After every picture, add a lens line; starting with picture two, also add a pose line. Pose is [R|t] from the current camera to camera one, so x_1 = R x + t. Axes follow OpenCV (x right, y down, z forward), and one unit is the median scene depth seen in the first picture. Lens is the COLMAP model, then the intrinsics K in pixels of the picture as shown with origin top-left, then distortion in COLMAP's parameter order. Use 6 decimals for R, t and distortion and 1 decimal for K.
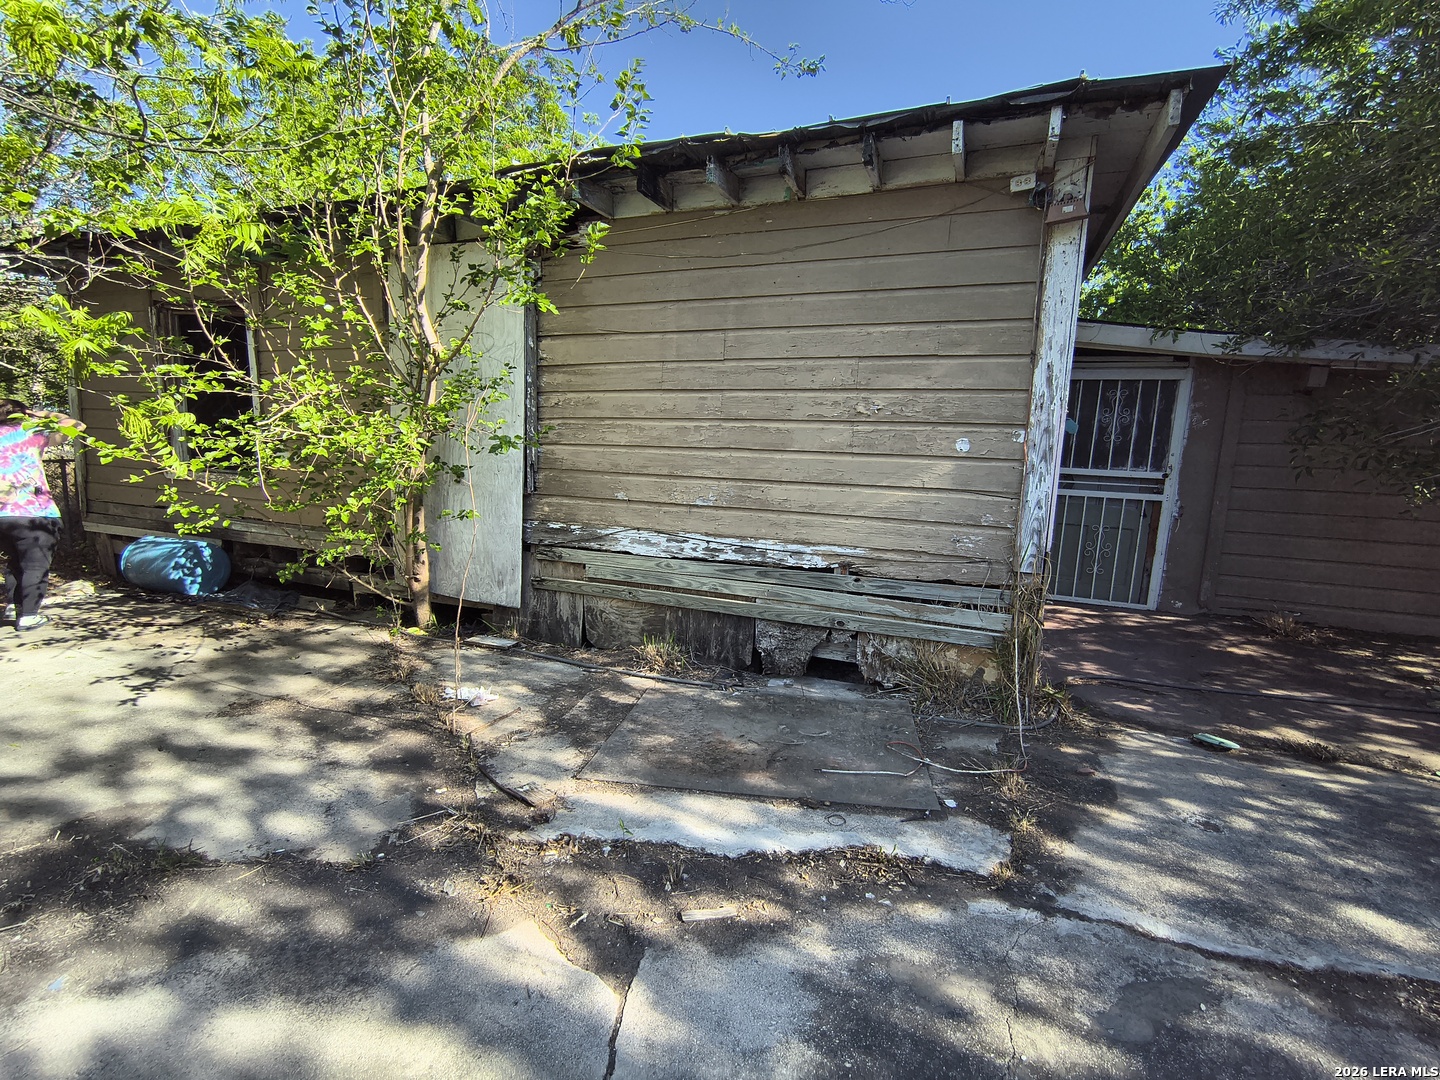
lens RADIAL K [[672.0, 0, 721.2], [0, 672.0, 540.0], [0, 0, 1]] dist [-0.003314, 0.000971]
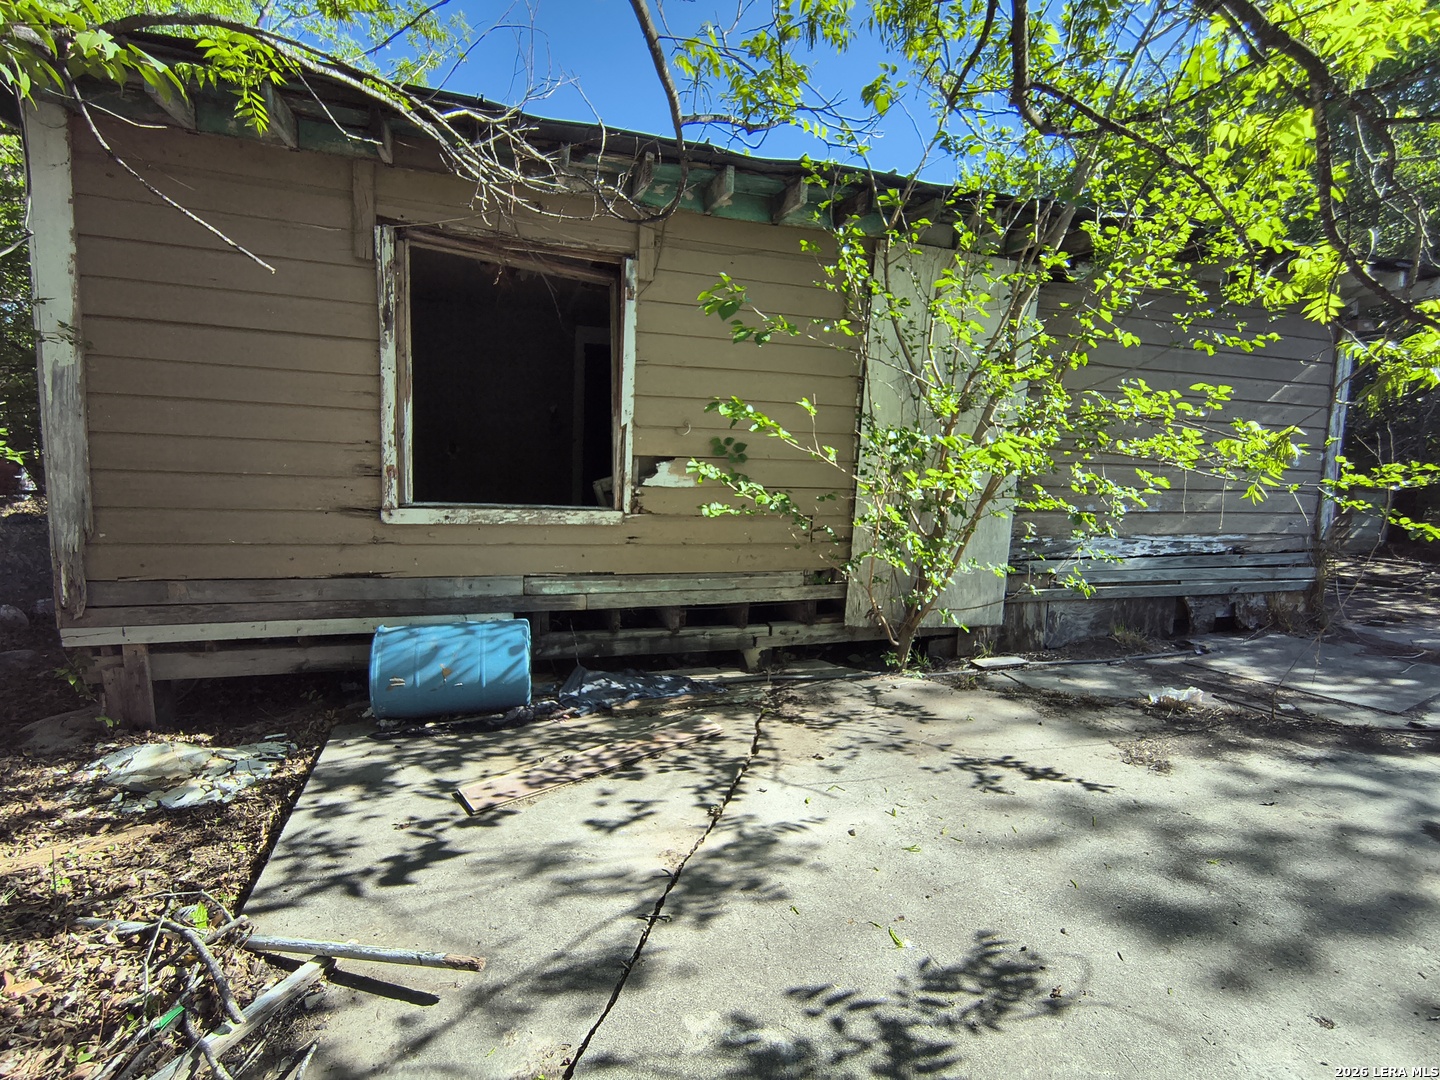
lens RADIAL K [[672.0, 0, 721.6], [0, 672.0, 540.7], [0, 0, 1]] dist [-0.003314, 0.000971]
pose [[0.778221, -0.079138, 0.622984, -1.498517], [0.090843, 0.995780, 0.013015, -0.091496], [-0.621386, 0.046465, 0.782126, 0.556695]]
